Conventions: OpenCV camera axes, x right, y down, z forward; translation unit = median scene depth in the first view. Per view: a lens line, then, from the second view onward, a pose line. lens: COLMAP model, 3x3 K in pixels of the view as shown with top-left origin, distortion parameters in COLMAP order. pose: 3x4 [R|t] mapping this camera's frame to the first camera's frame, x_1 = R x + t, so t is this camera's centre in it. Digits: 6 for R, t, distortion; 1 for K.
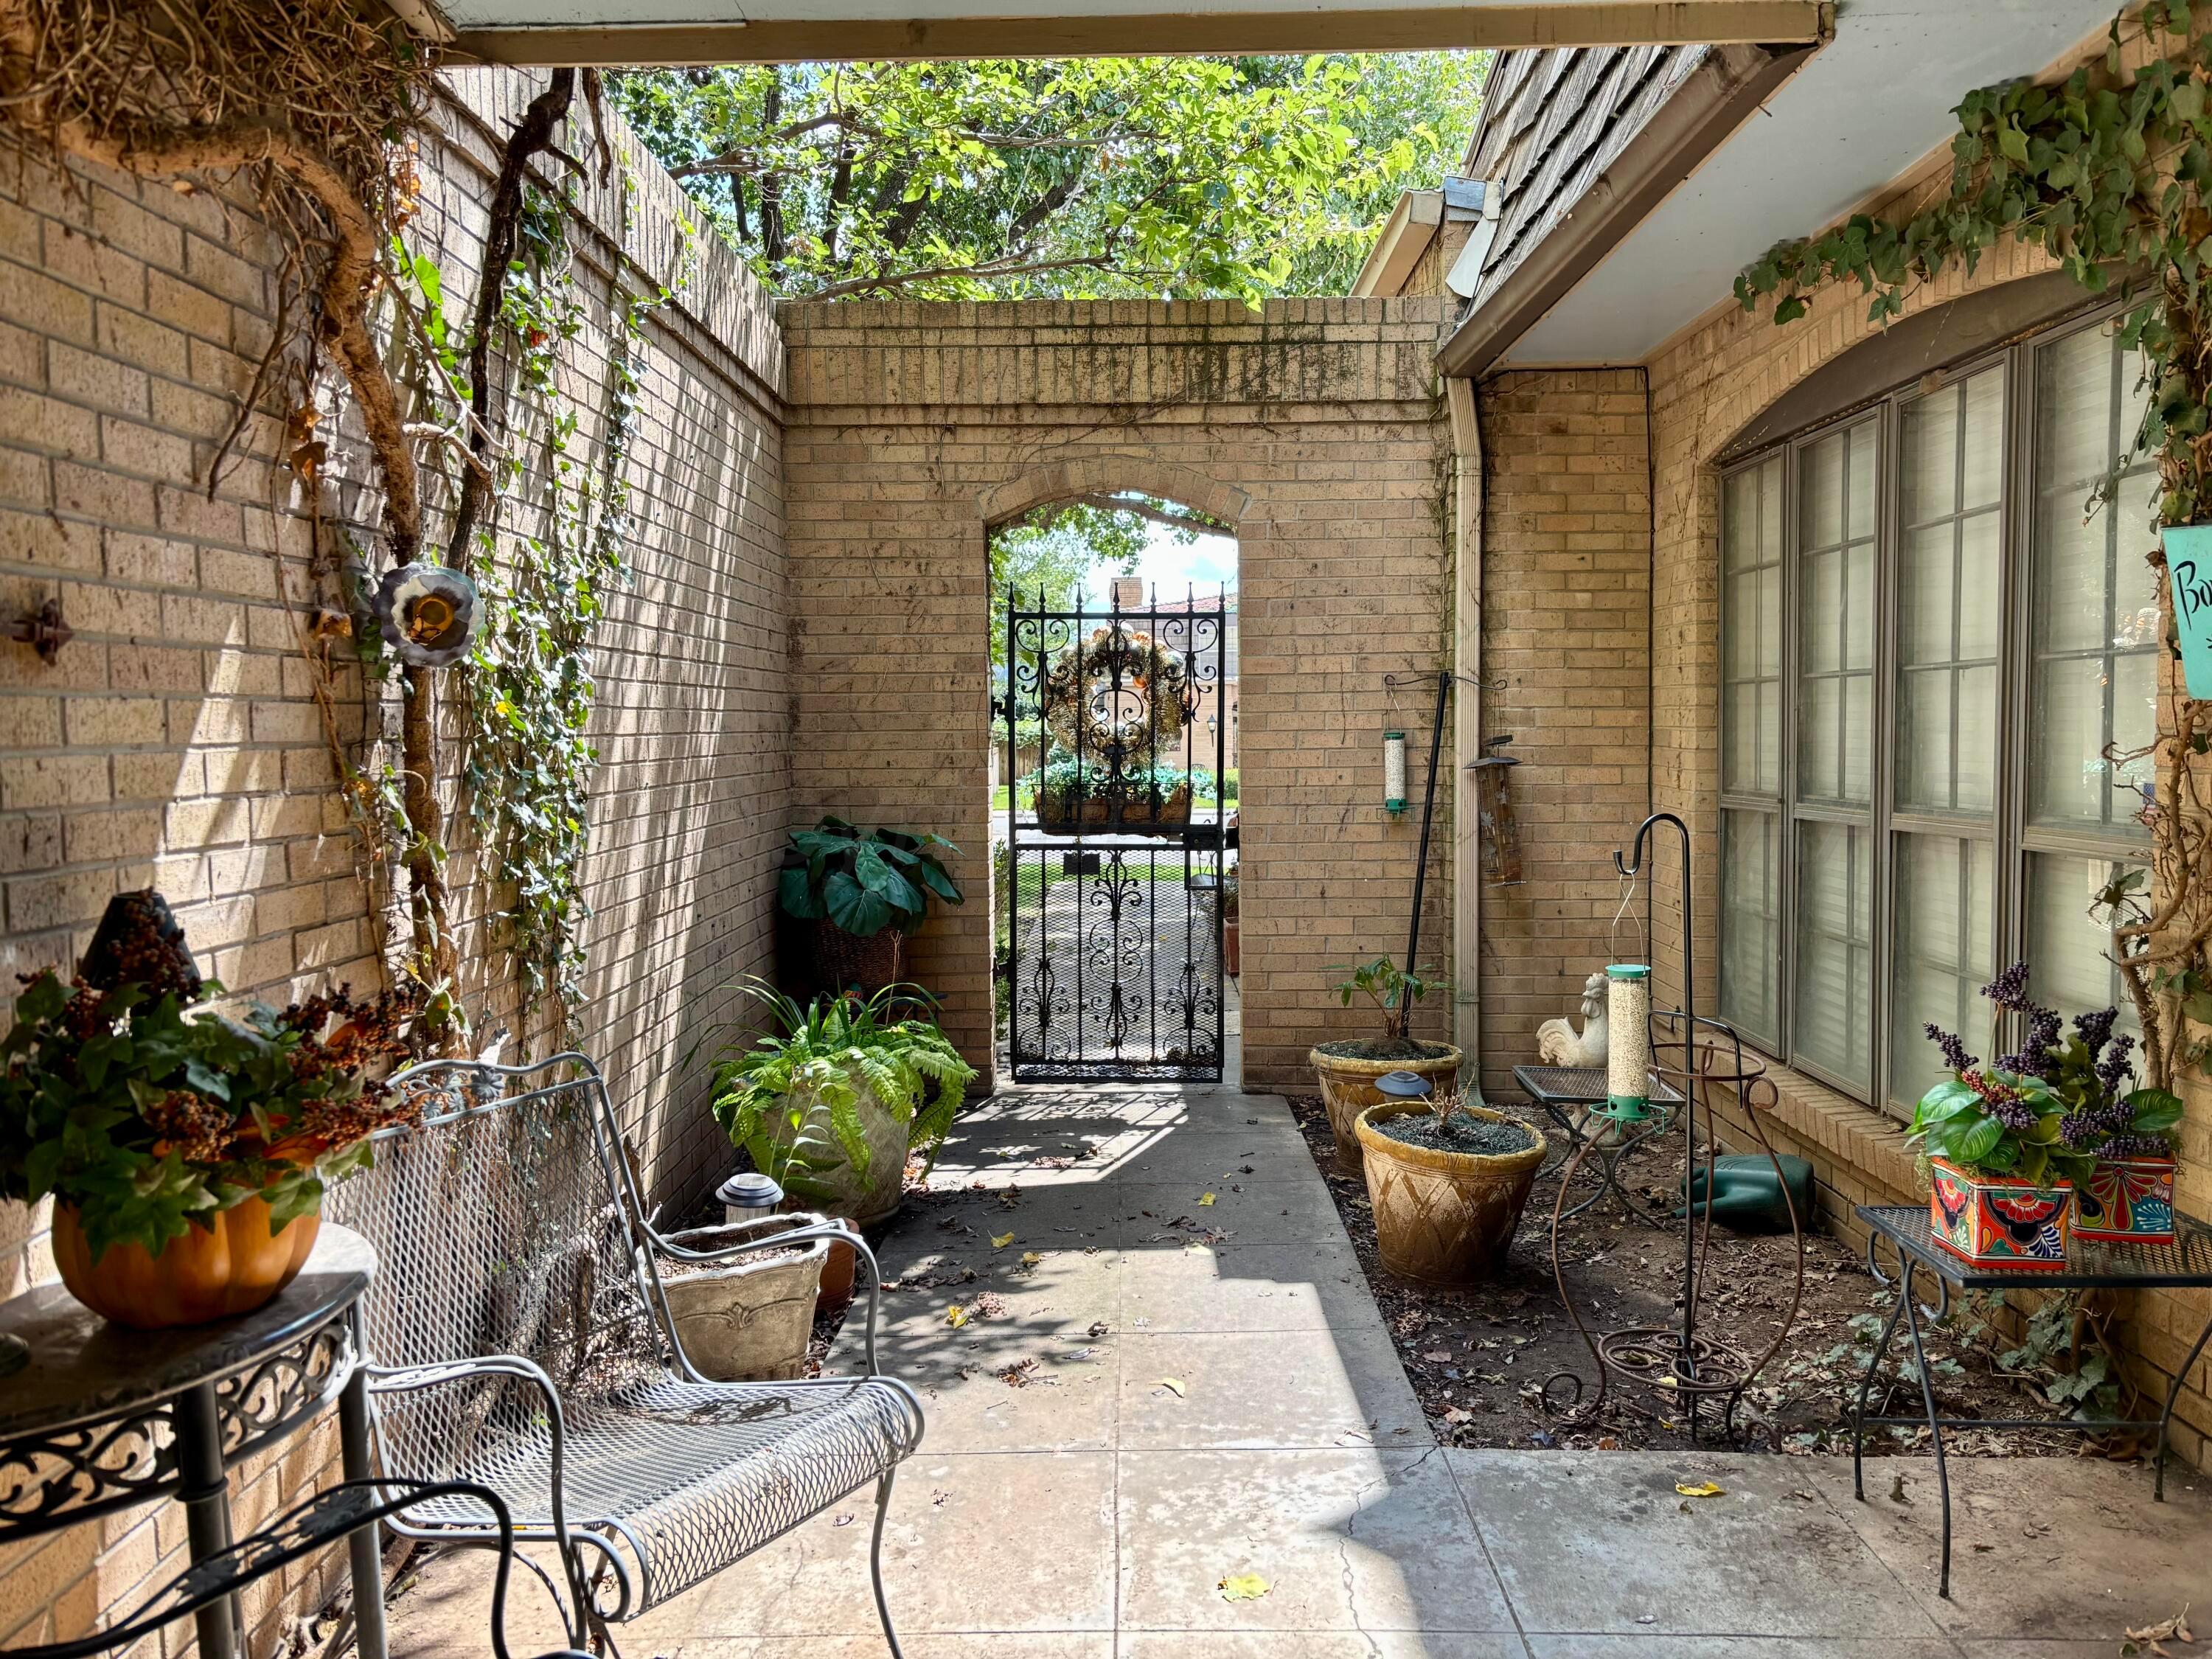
lens RADIAL K [[1688.6, 0, 1105.9], [0, 1688.6, 829.4], [0, 0, 1]] dist [0.001454, 0.000443]
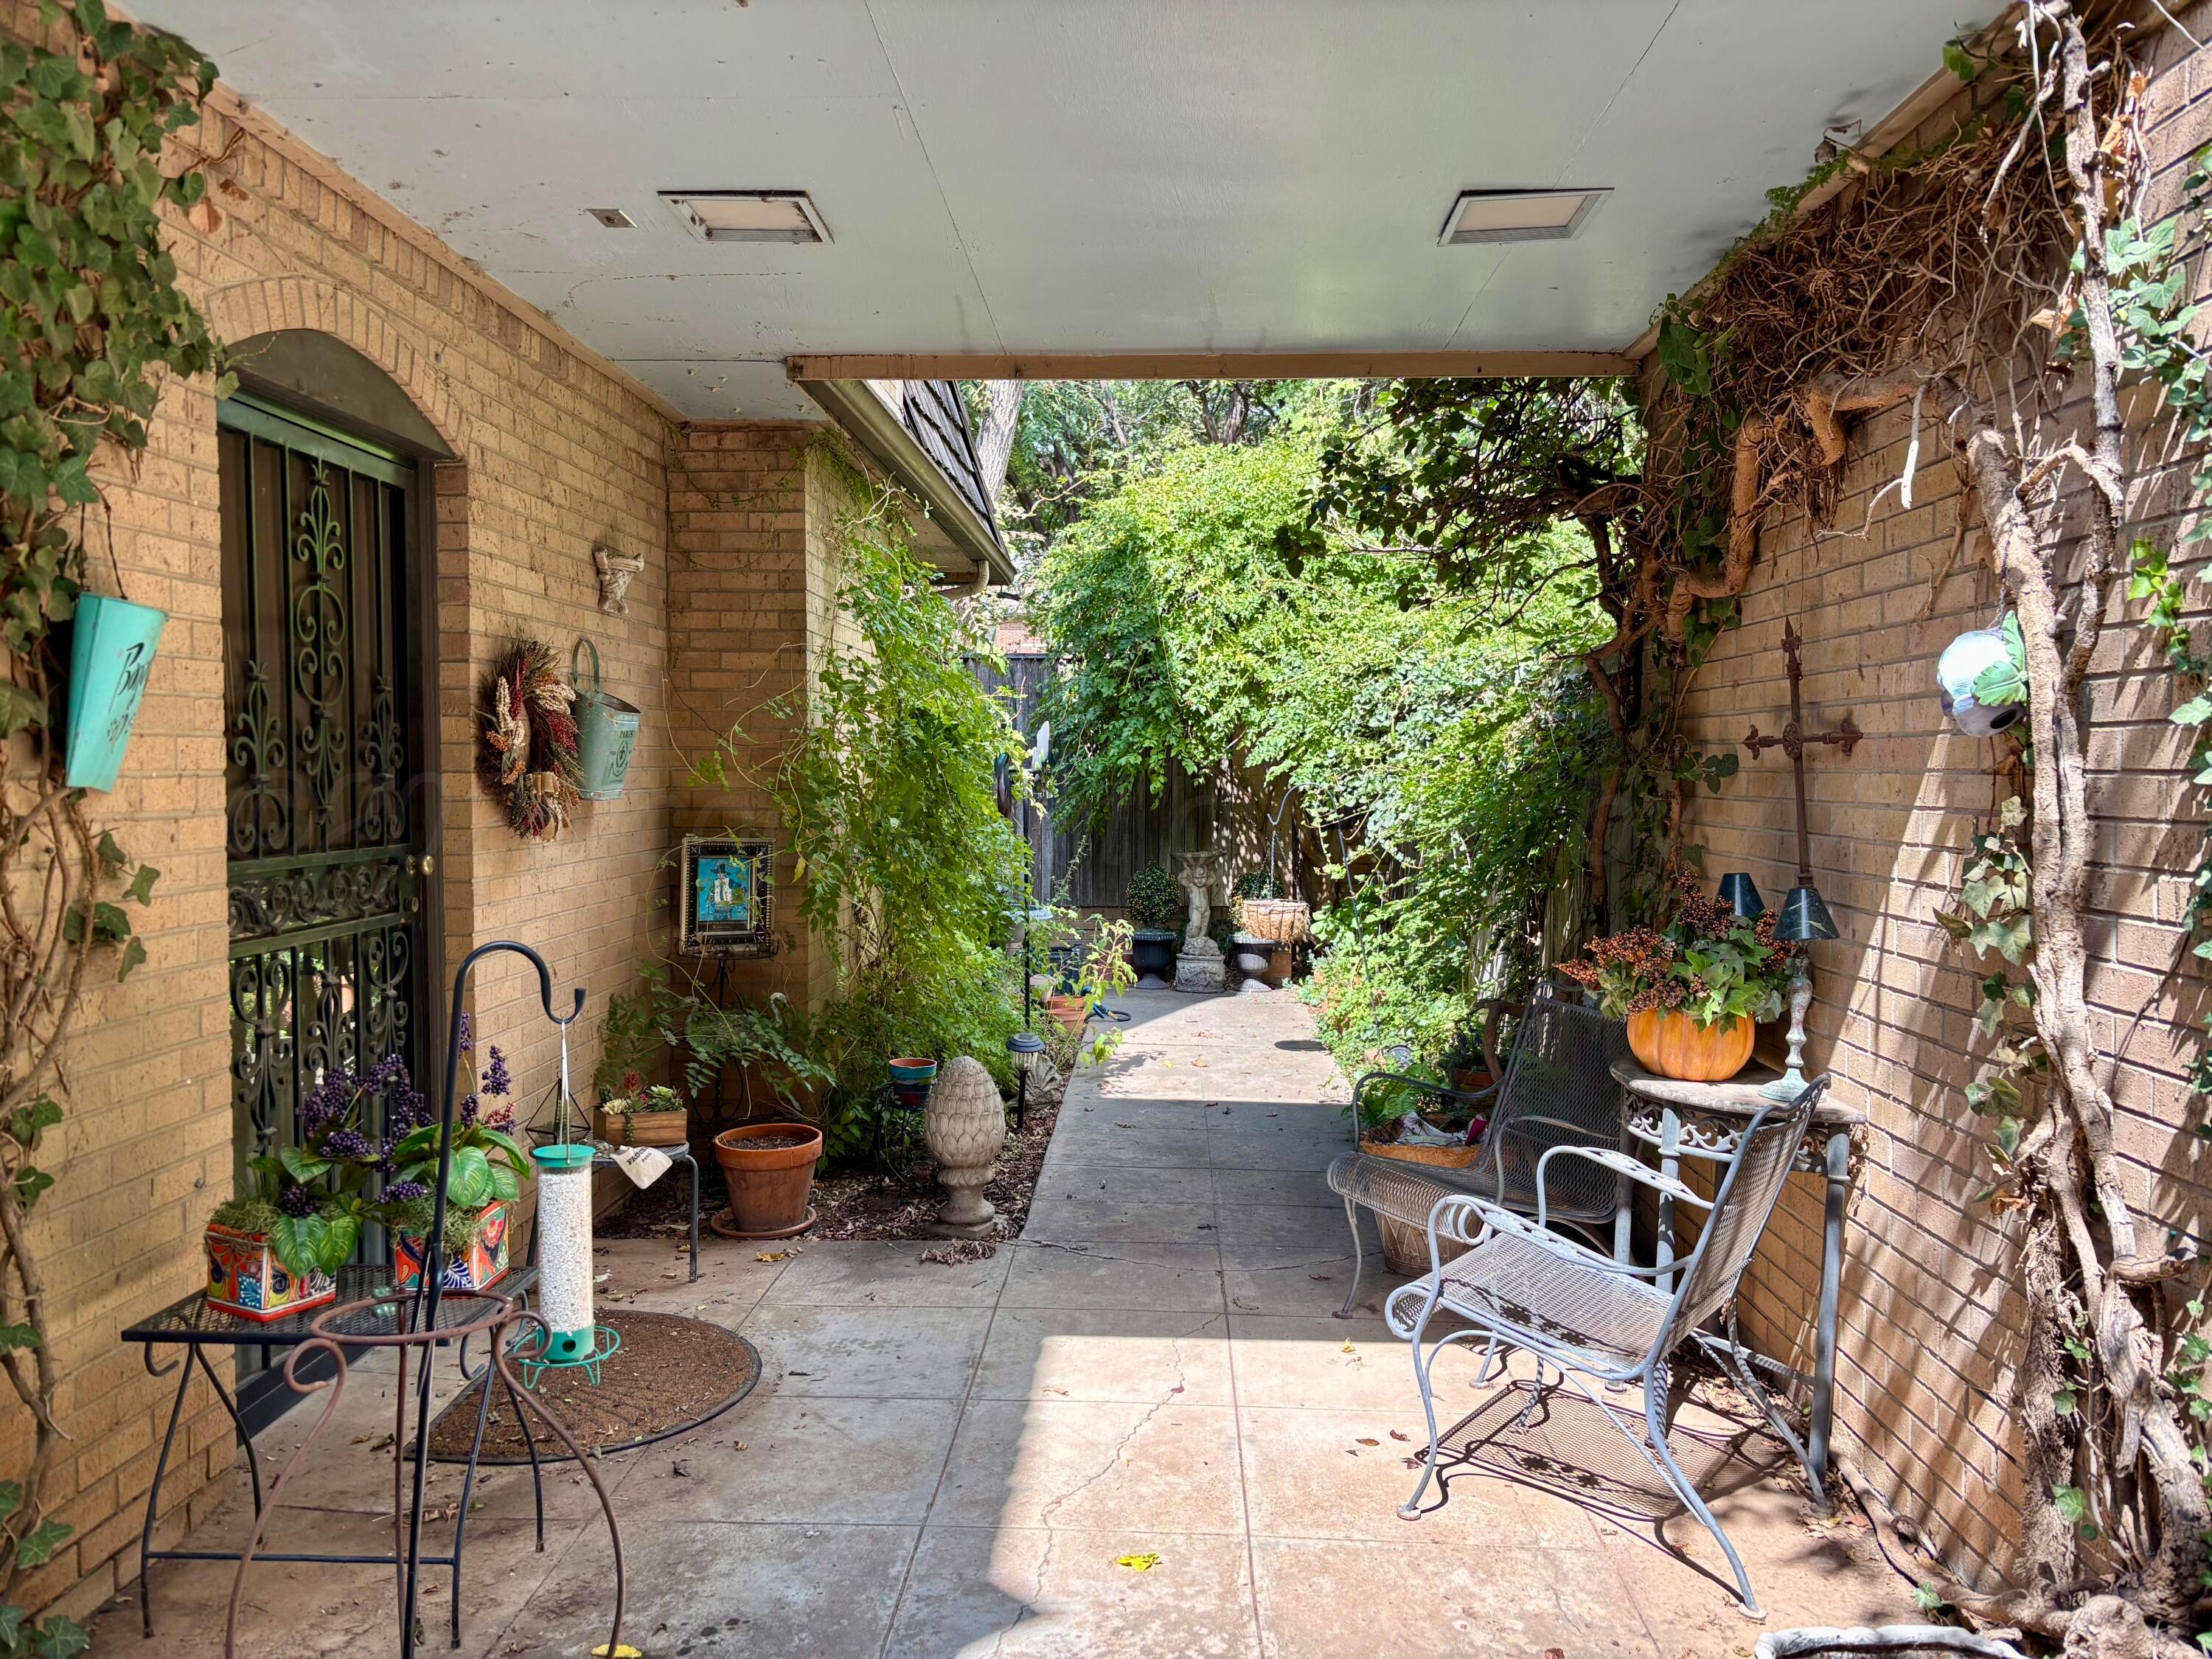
lens RADIAL K [[1688.6, 0, 1105.0], [0, 1688.6, 832.6], [0, 0, 1]] dist [0.001454, 0.000443]
pose [[-0.999646, 0.005224, 0.026091, 0.078538], [0.007859, 0.994761, 0.101924, -0.165704], [-0.025422, 0.102093, -0.994450, 2.264377]]
